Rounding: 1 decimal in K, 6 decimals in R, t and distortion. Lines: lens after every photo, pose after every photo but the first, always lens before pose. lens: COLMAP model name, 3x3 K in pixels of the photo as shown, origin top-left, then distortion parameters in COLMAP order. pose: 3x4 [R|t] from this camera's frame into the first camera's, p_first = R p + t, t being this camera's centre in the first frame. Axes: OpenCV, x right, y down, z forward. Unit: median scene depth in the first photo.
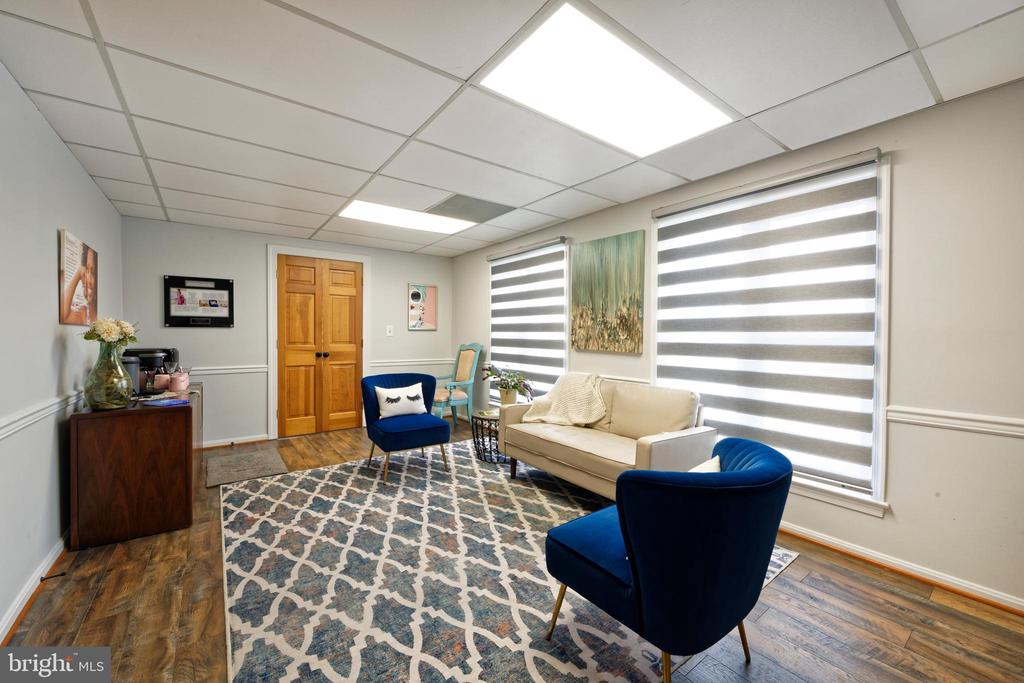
lens RADIAL K [[404.5, 0, 518.3], [0, 404.5, 345.8], [0, 0, 1]] dist [-0.007920, -0.000014]
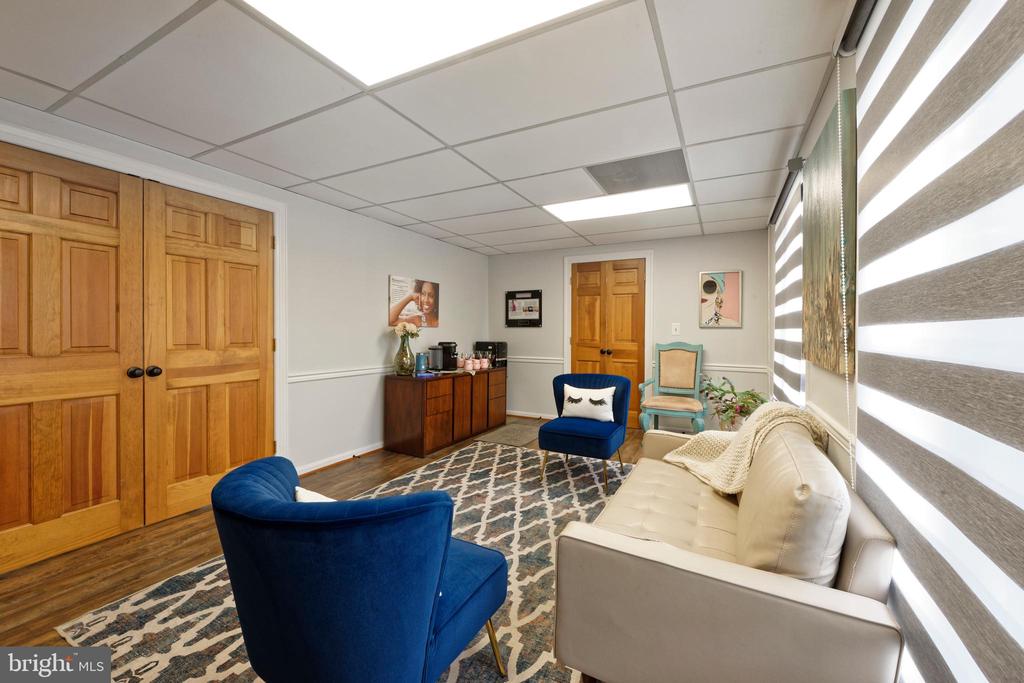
lens RADIAL K [[403.7, 0, 518.0], [0, 403.7, 338.2], [0, 0, 1]] dist [0.000732, -0.000606]
pose [[0.430235, 0.012824, -0.902626, 0.501431], [-0.030028, 0.999549, -0.000112, -0.009237], [0.902217, 0.027152, 0.430426, 0.460653]]
